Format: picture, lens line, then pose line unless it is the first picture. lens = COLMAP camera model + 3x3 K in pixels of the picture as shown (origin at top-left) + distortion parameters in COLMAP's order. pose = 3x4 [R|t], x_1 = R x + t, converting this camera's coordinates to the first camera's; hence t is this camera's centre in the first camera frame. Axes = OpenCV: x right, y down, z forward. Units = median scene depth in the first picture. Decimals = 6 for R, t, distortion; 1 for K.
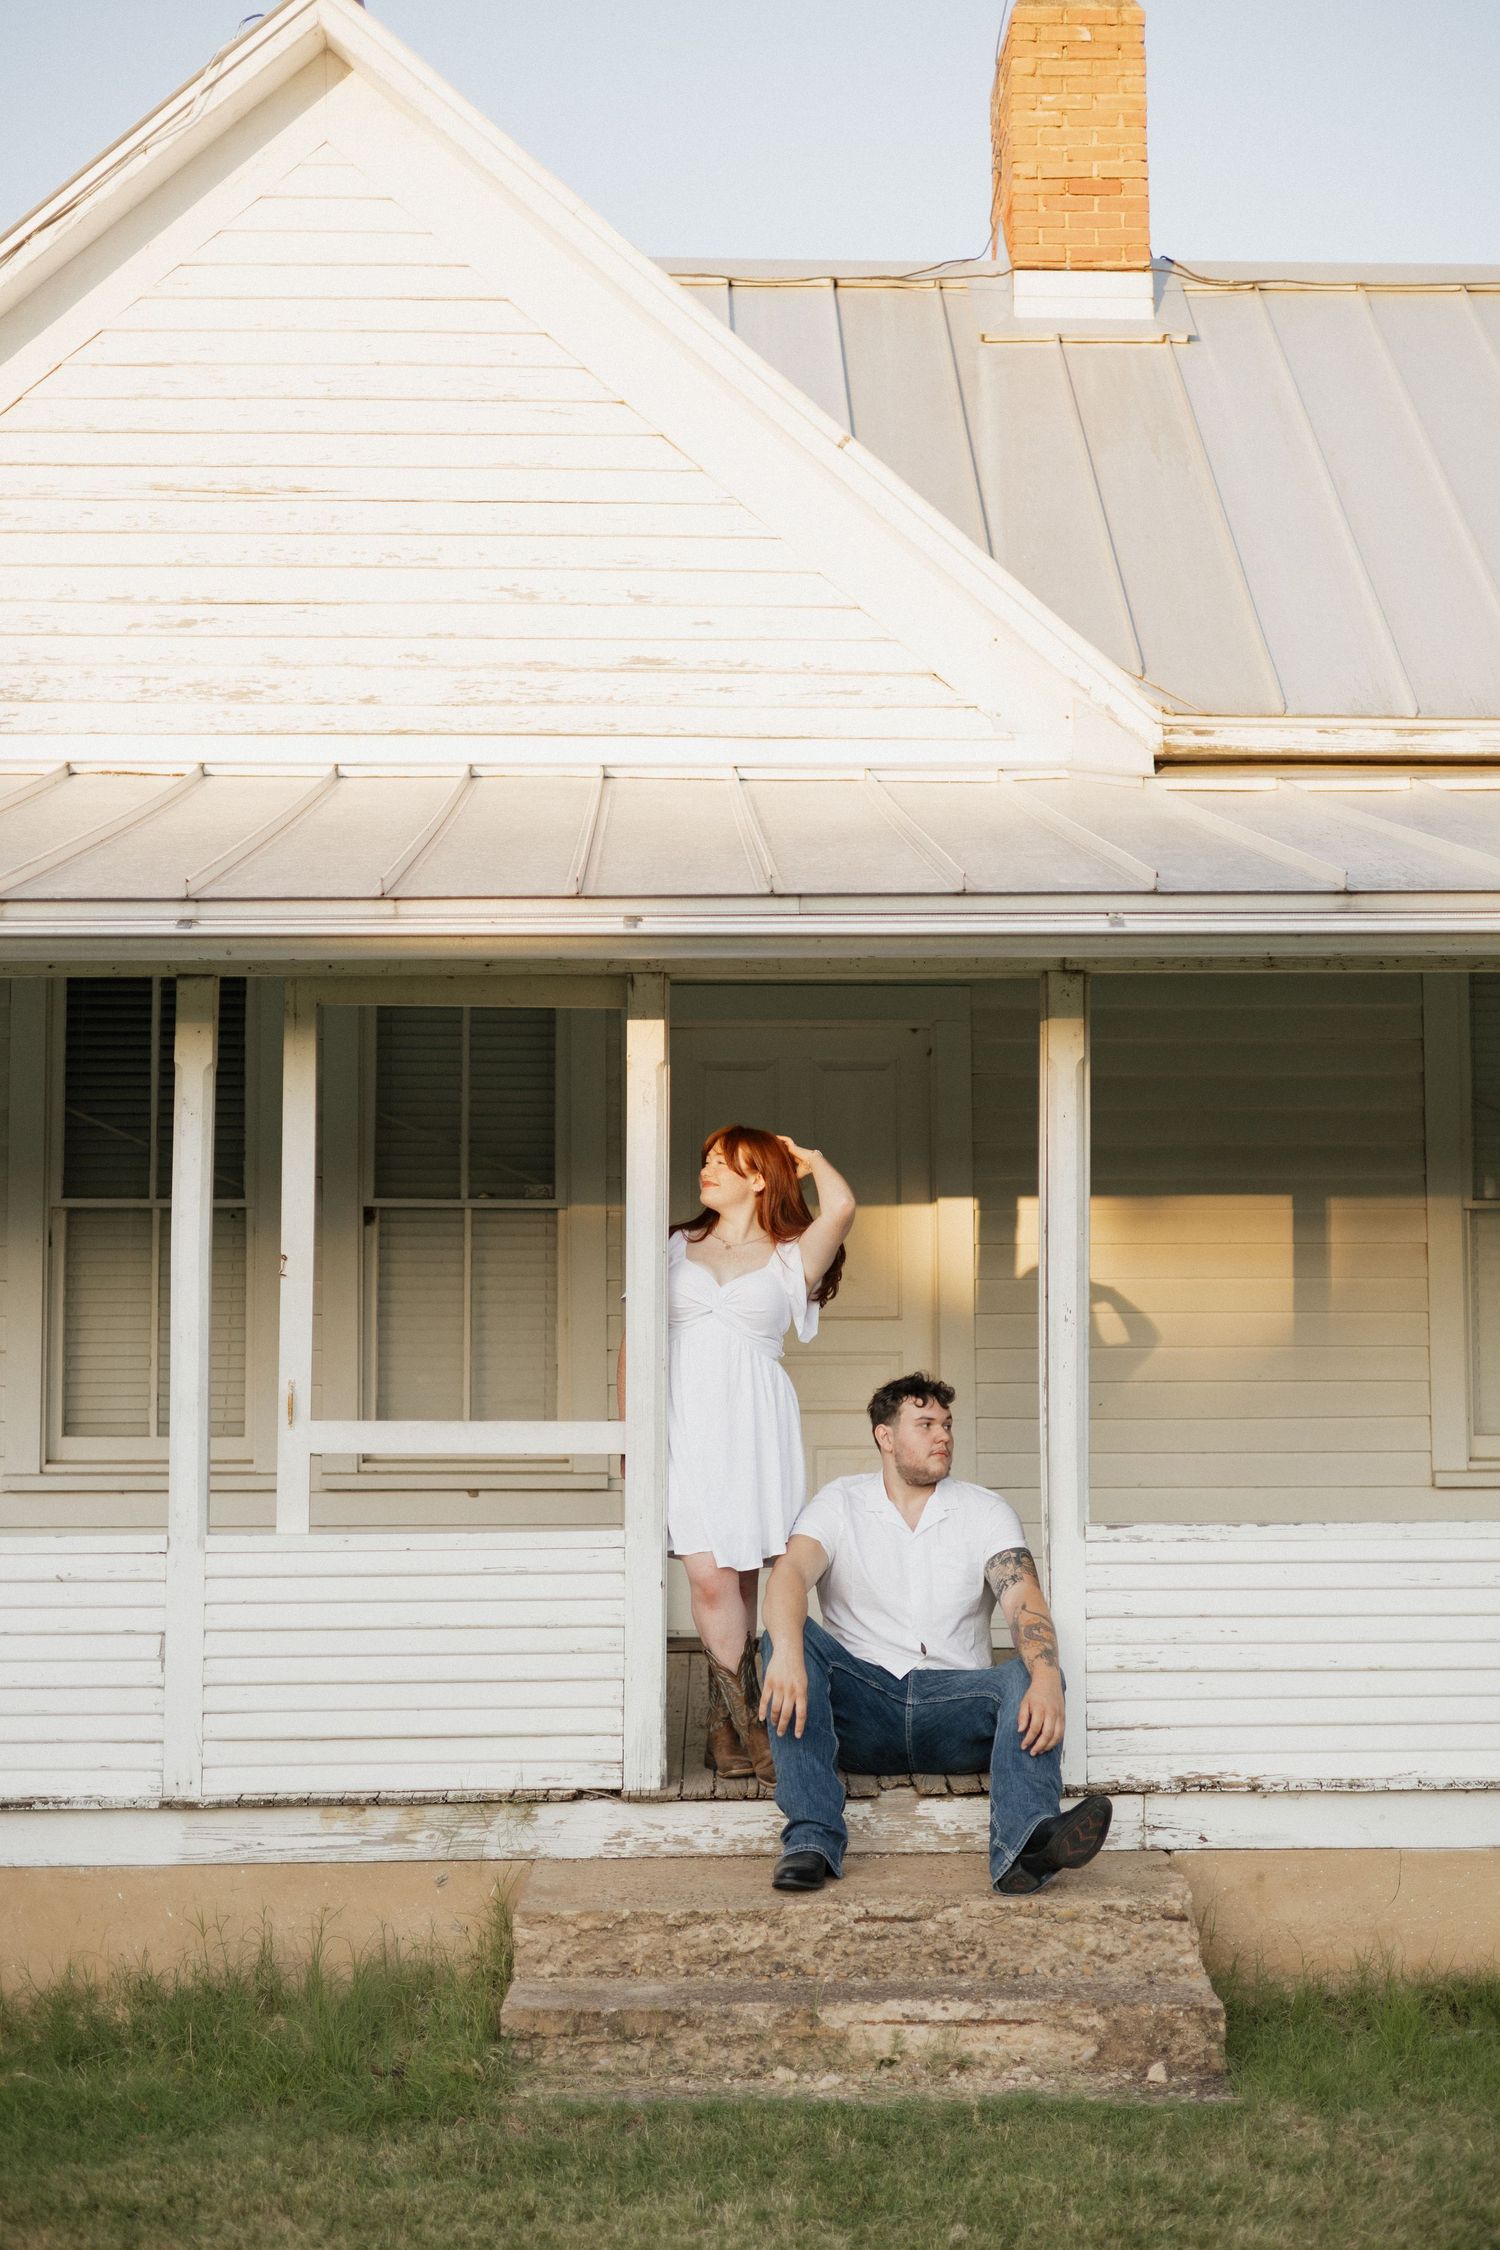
lens RADIAL K [[2993.1, 0, 704.3], [0, 2993.1, 1150.9], [0, 0, 1]] dist [0.013242, 0.058948]
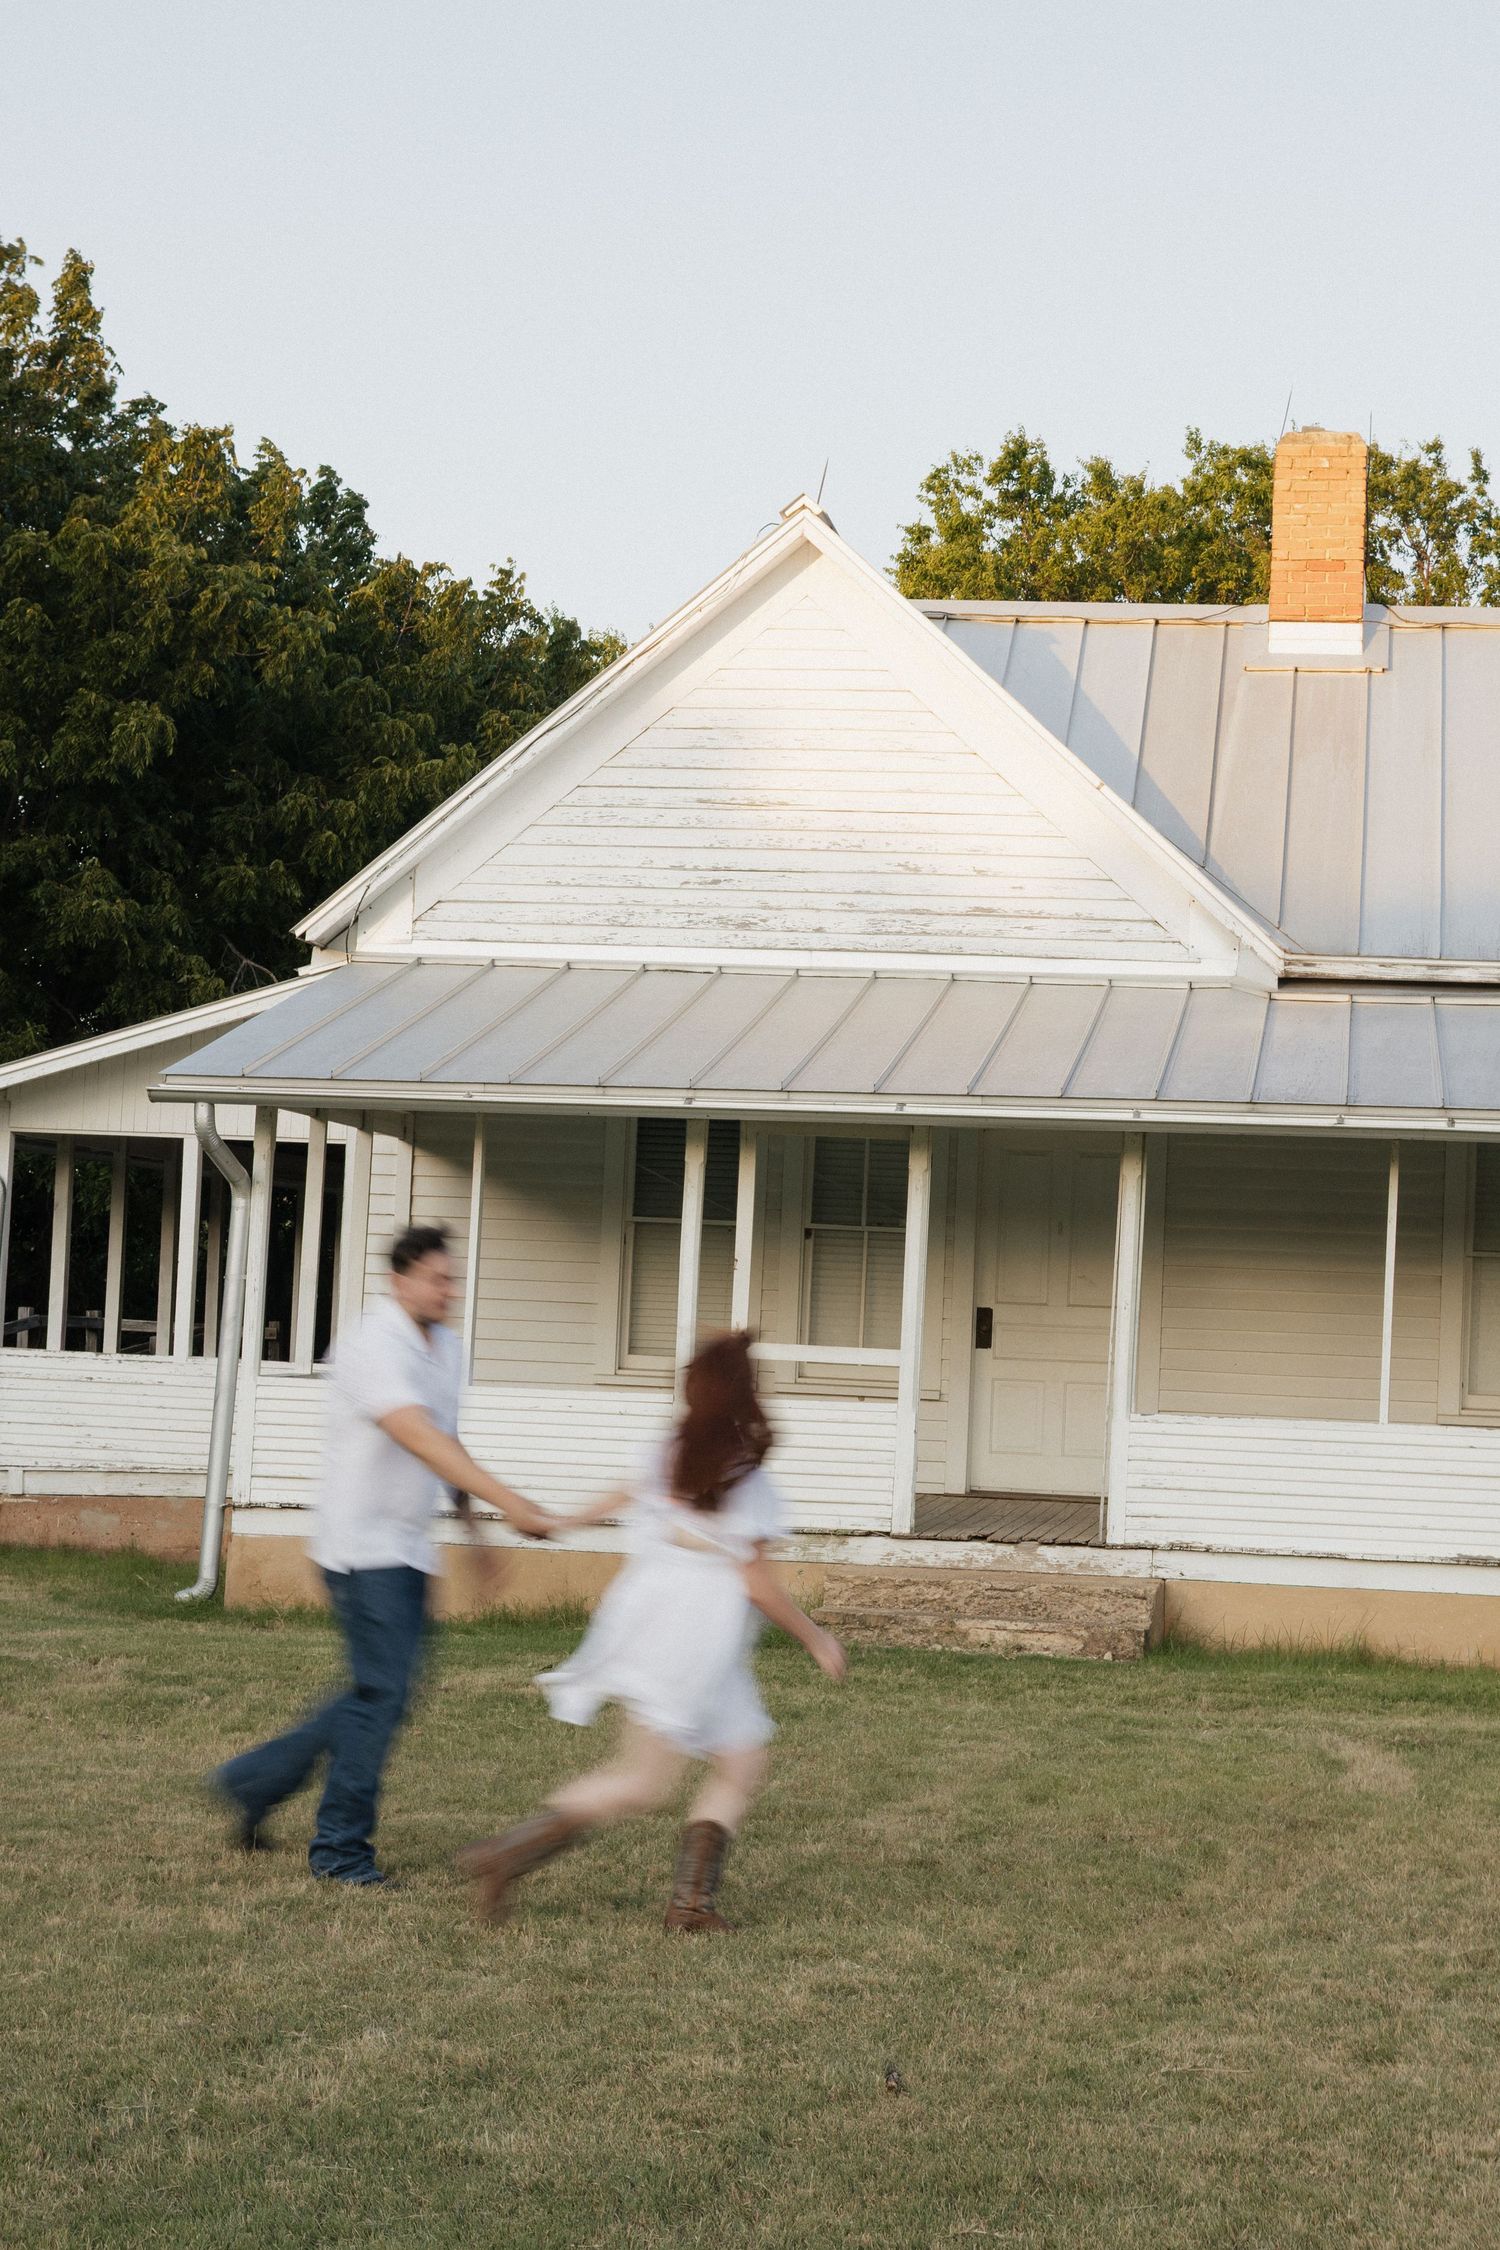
lens RADIAL K [[2993.1, 0, 704.3], [0, 2993.1, 1150.9], [0, 0, 1]] dist [0.013242, 0.058948]
pose [[0.980661, 0.034182, -0.192706, 0.161309], [-0.033144, 0.999413, 0.008613, -0.039170], [0.192887, -0.002059, 0.981219, -0.702003]]
